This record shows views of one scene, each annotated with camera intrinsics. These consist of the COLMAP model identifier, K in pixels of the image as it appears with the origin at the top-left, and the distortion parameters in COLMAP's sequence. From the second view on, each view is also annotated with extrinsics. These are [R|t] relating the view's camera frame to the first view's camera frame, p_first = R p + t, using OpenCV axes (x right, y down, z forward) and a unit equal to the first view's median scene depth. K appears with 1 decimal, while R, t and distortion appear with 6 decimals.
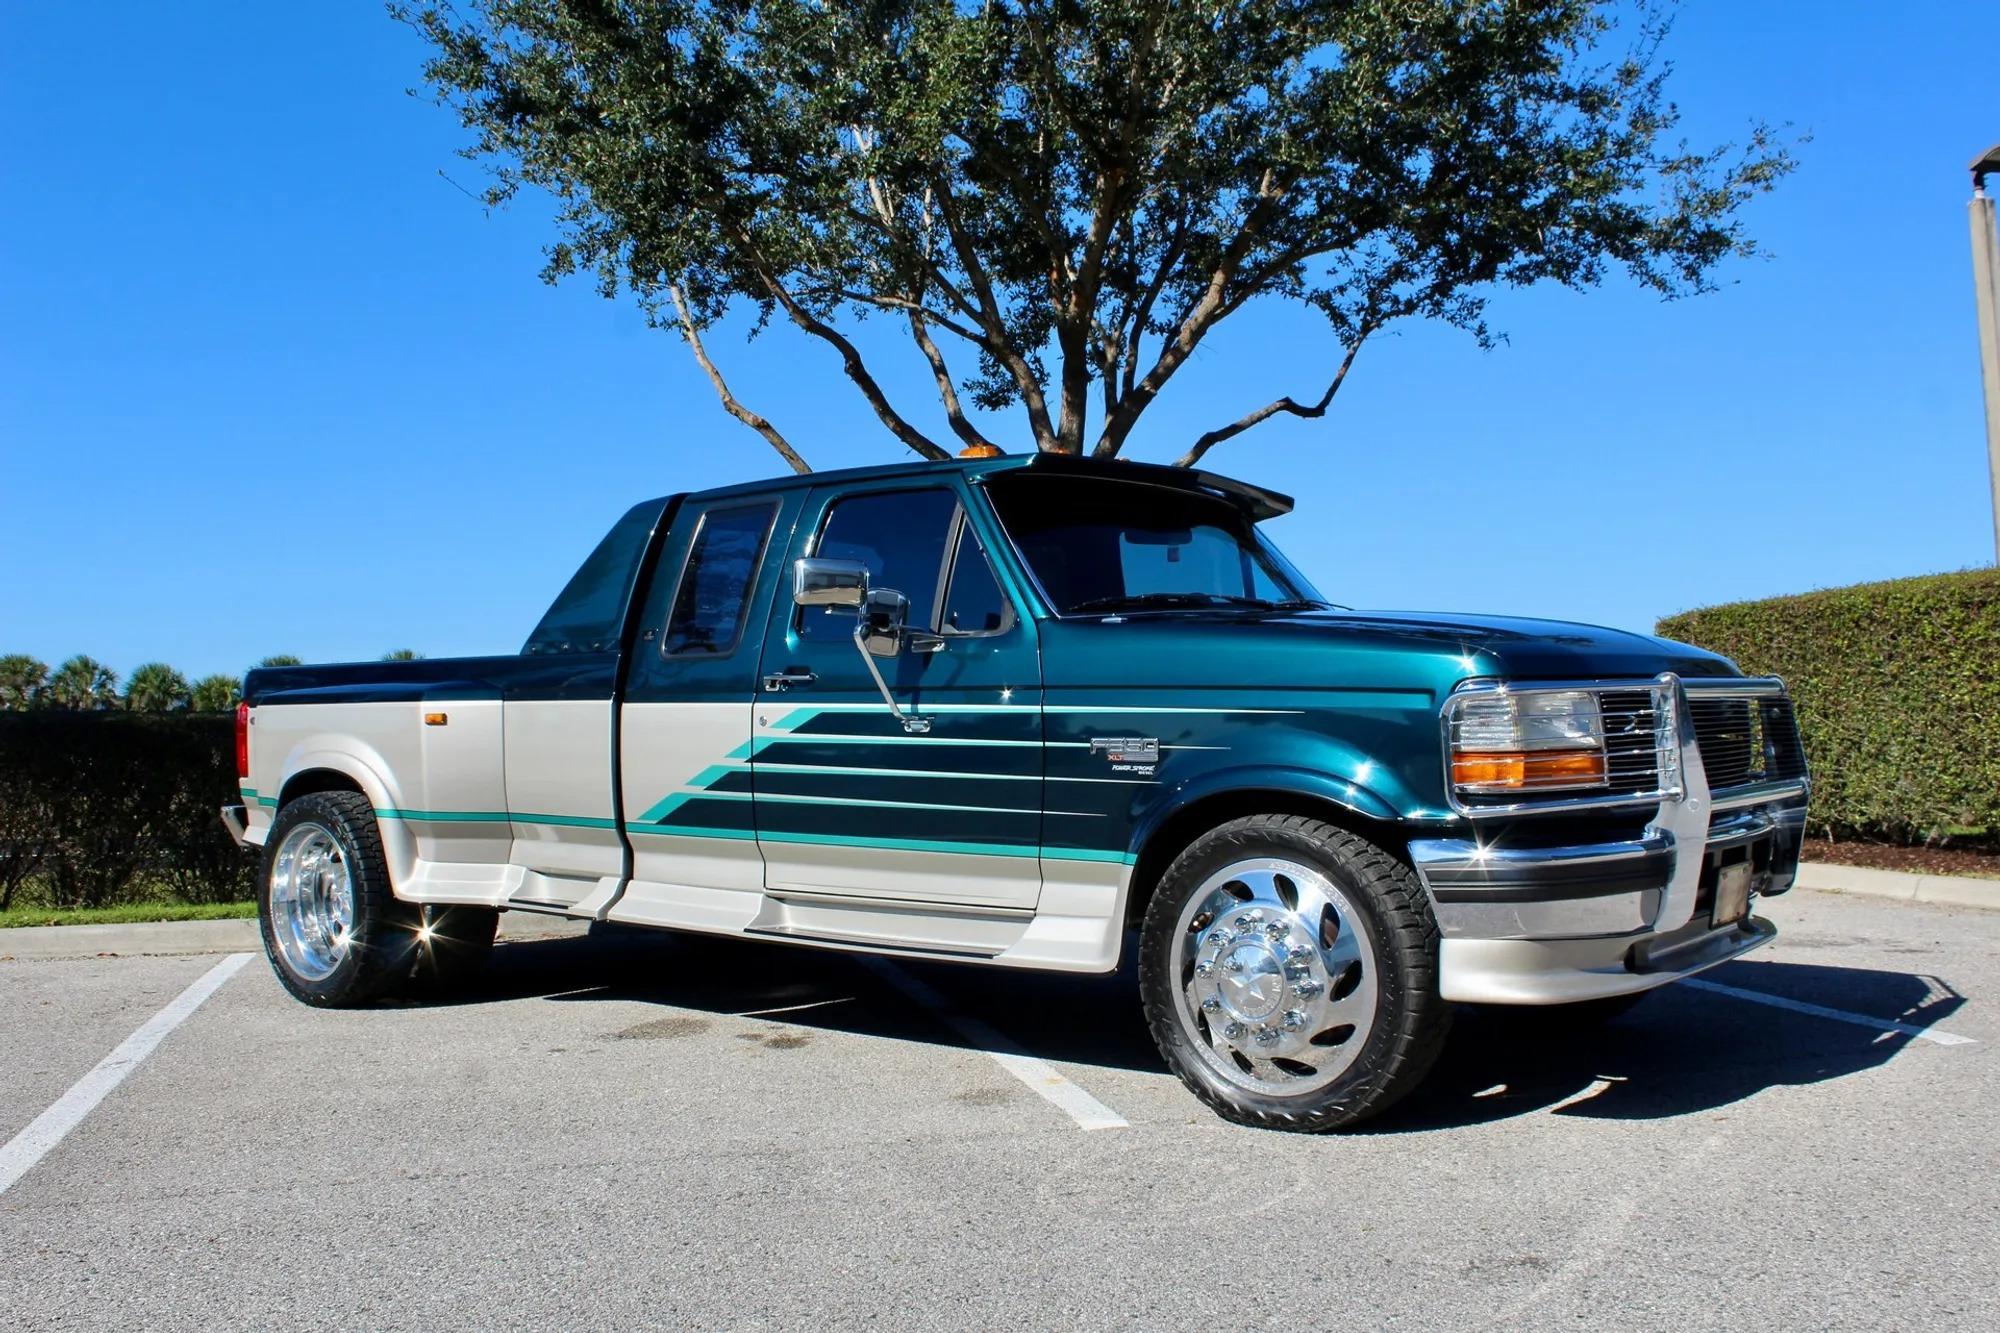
lens RADIAL K [[1848.8, 0, 1005.2], [0, 1848.8, 676.8], [0, 0, 1]] dist [-0.115106, 0.000000]
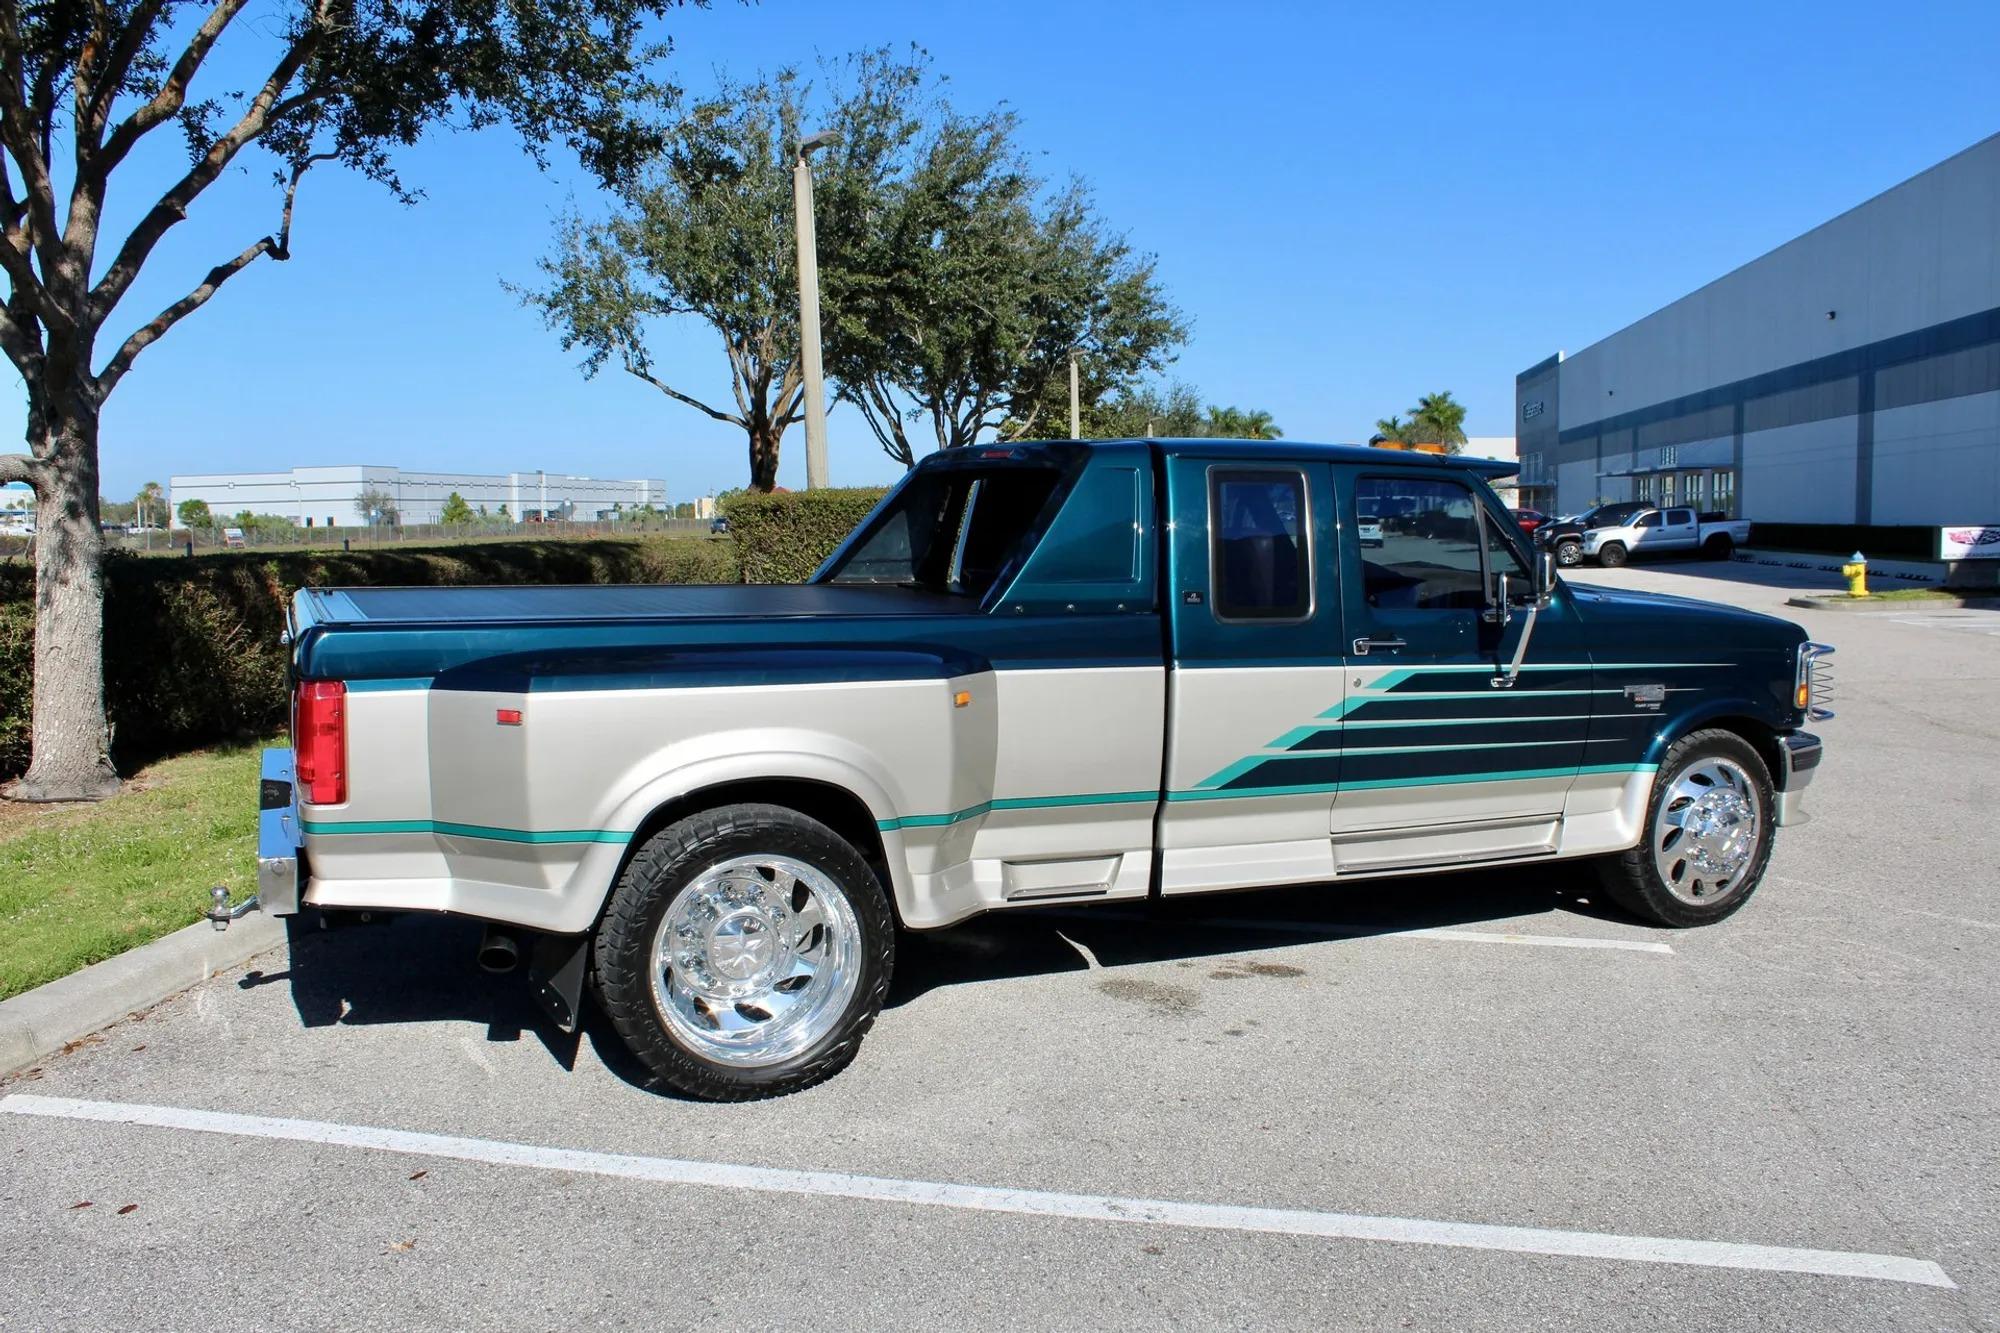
lens RADIAL K [[1663.3, 0, 1008.3], [0, 1663.3, 681.2], [0, 0, 1]] dist [-0.147002, 0.104173]
pose [[0.446437, -0.078321, 0.891381, -1.016243], [-0.037704, 0.993631, 0.106188, -0.067804], [-0.894021, -0.081015, 0.440640, 0.697016]]
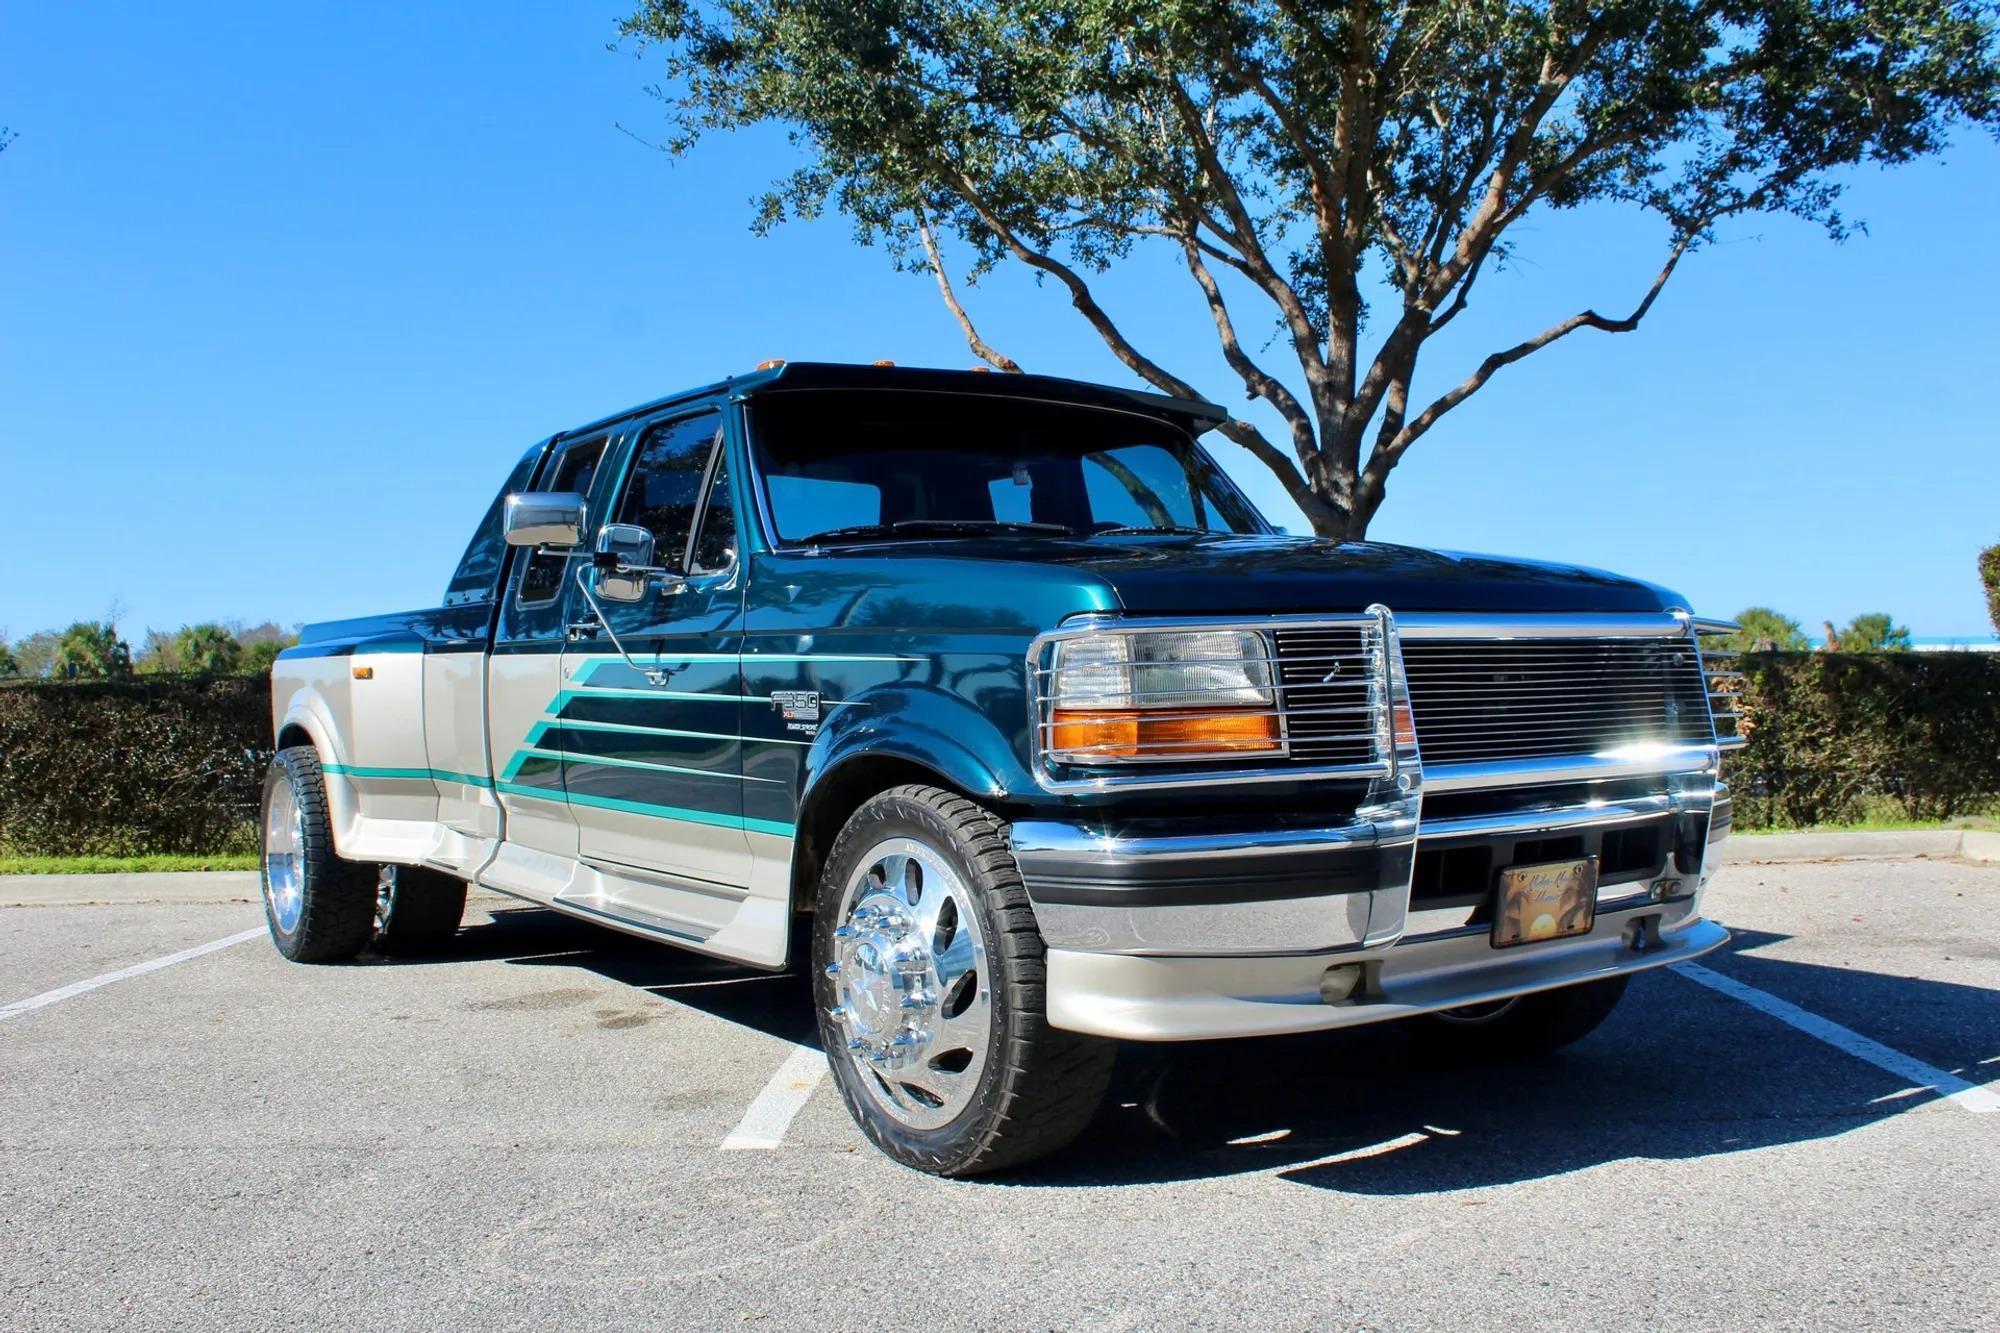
lens RADIAL K [[1848.8, 0, 1004.5], [0, 1848.8, 670.2], [0, 0, 1]] dist [-0.115106, 0.000000]
pose [[0.959357, -0.003654, -0.282171, 0.311281], [0.009607, 0.999759, 0.019717, 0.006244], [0.282032, -0.021627, 0.959161, 0.170611]]
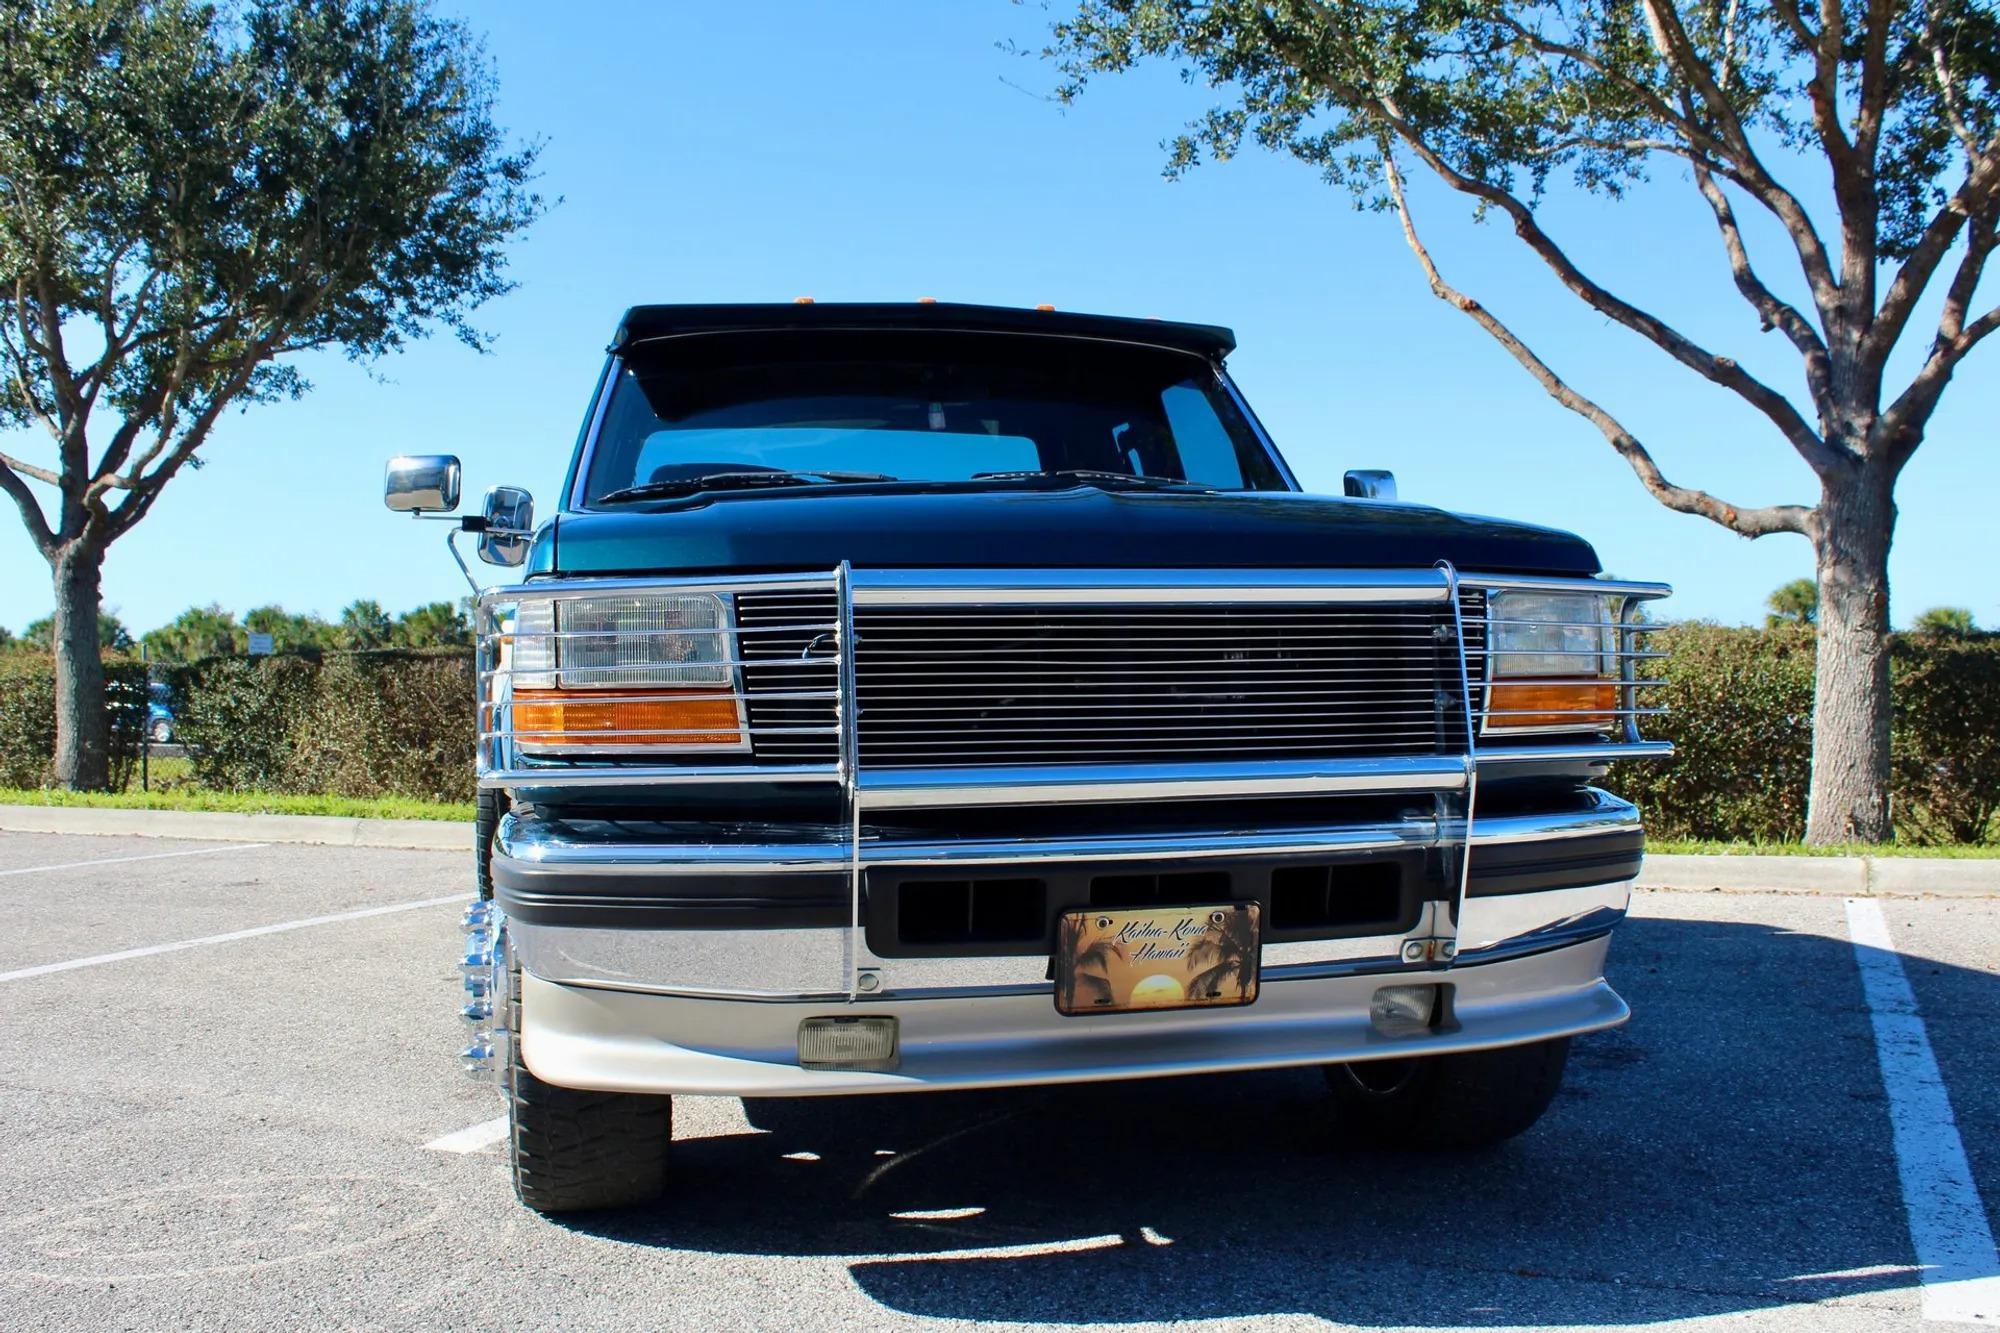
lens RADIAL K [[1848.8, 0, 993.0], [0, 1848.8, 670.2], [0, 0, 1]] dist [-0.115106, 0.000000]
pose [[0.772012, 0.013617, -0.635463, 0.560085], [0.010067, 0.999383, 0.033646, 0.009949], [0.635529, -0.032373, 0.771398, 0.418400]]
